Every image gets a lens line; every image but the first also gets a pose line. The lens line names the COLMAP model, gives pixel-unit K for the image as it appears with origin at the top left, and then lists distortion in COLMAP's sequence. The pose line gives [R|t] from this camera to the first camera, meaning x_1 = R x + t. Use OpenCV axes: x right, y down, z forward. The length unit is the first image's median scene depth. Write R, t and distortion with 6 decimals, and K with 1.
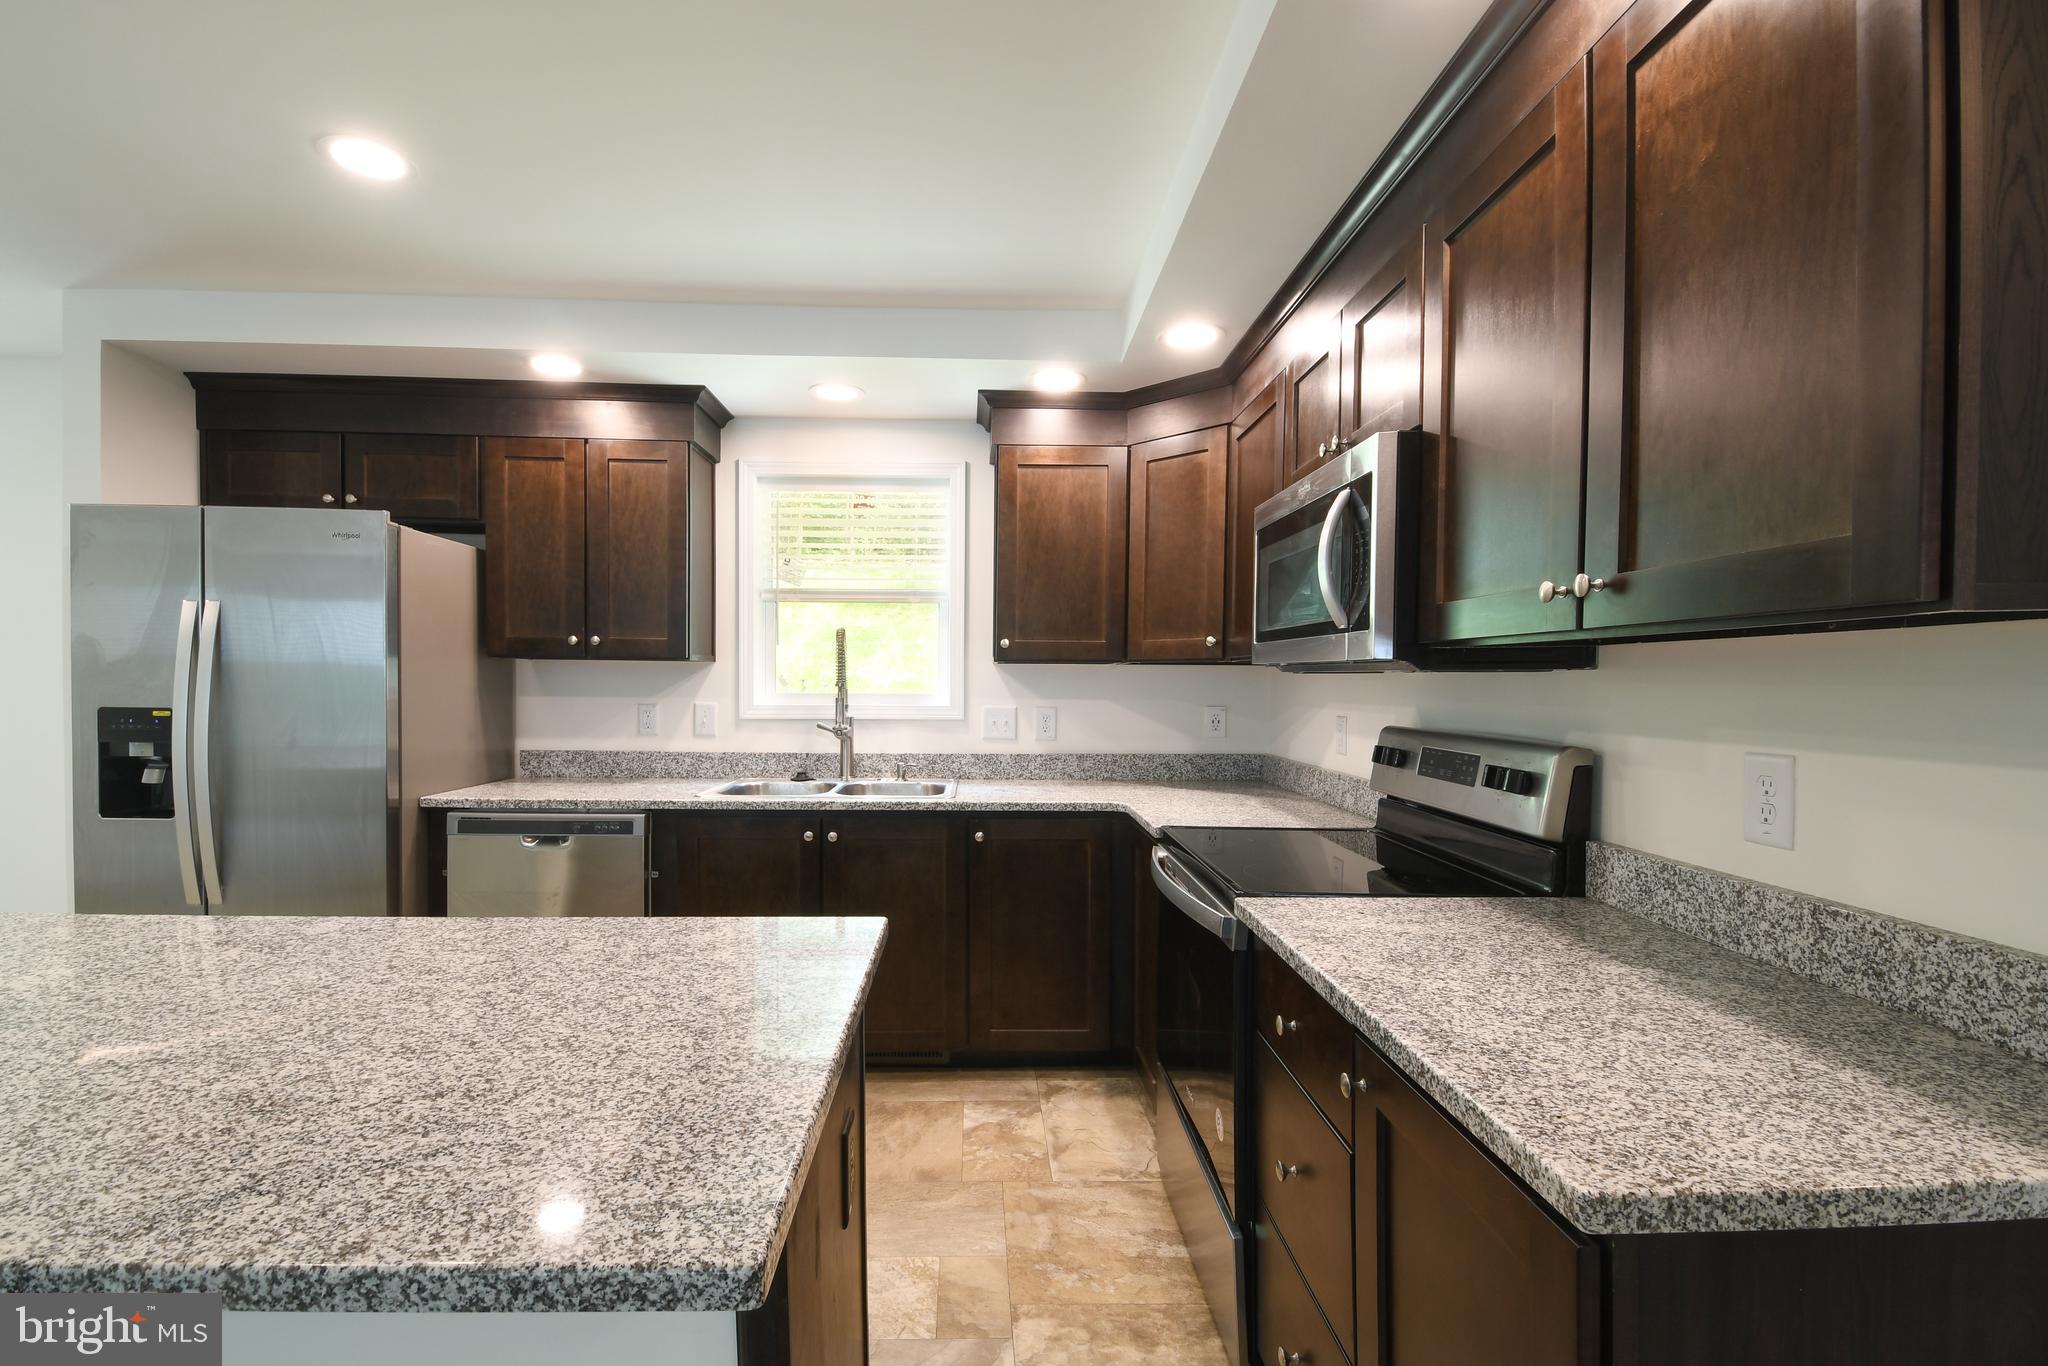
lens RADIAL K [[922.6, 0, 1013.7], [0, 922.6, 694.2], [0, 0, 1]] dist [0.007408, -0.013607]
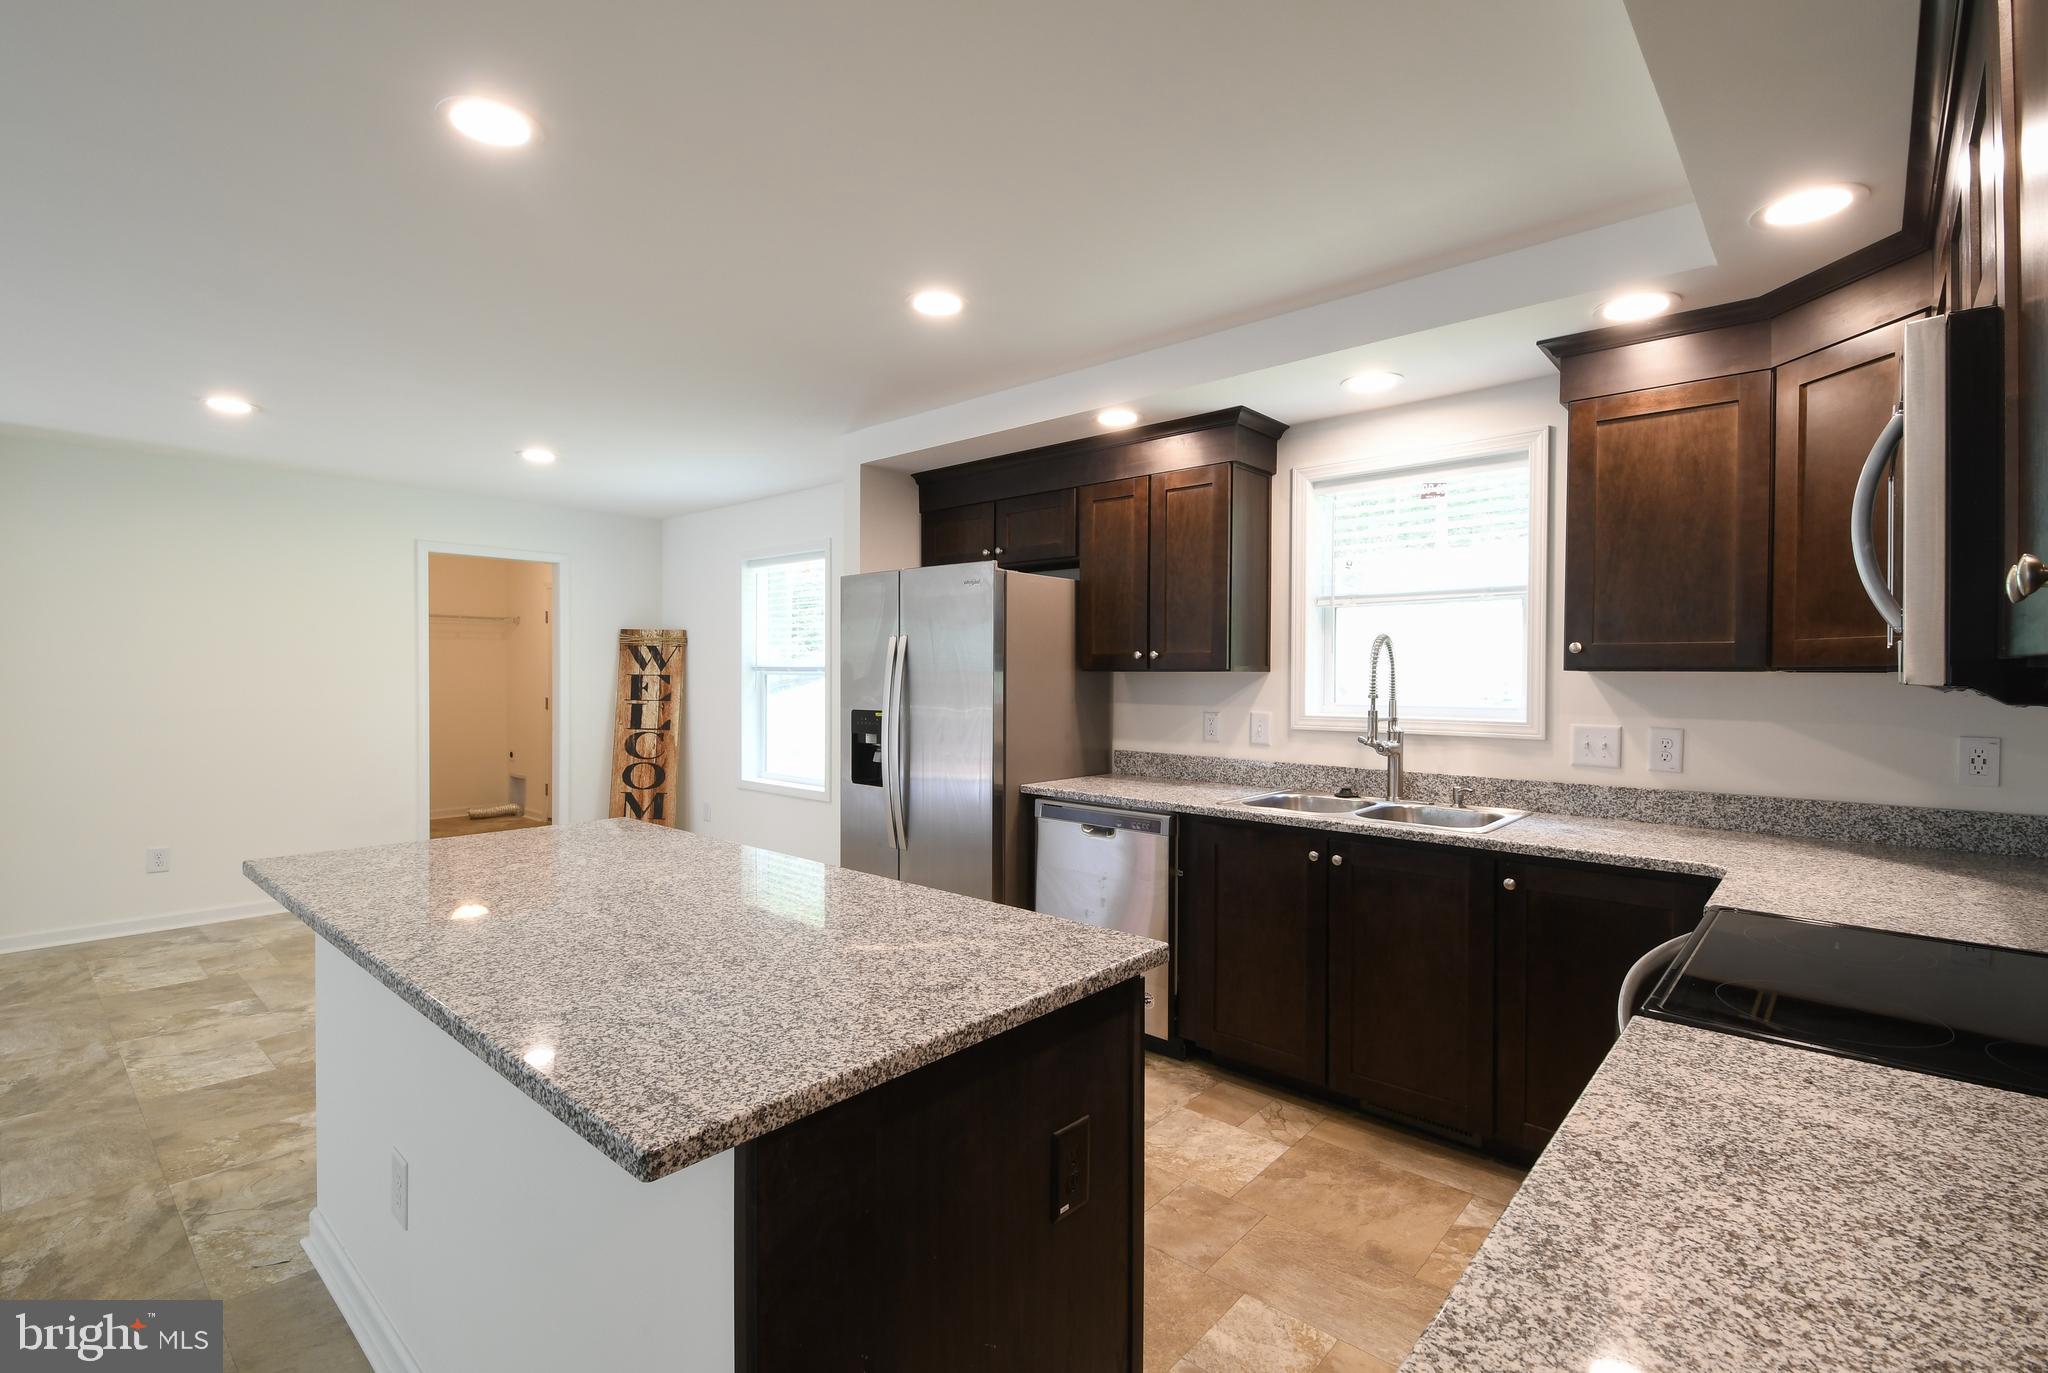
lens RADIAL K [[934.8, 0, 1001.5], [0, 934.8, 678.8], [0, 0, 1]] dist [0.009685, -0.002913]
pose [[0.717771, -0.004765, -0.696263, 0.216897], [-0.006943, 0.999878, -0.013999, -0.013937], [0.696245, 0.014882, 0.717650, 0.071128]]
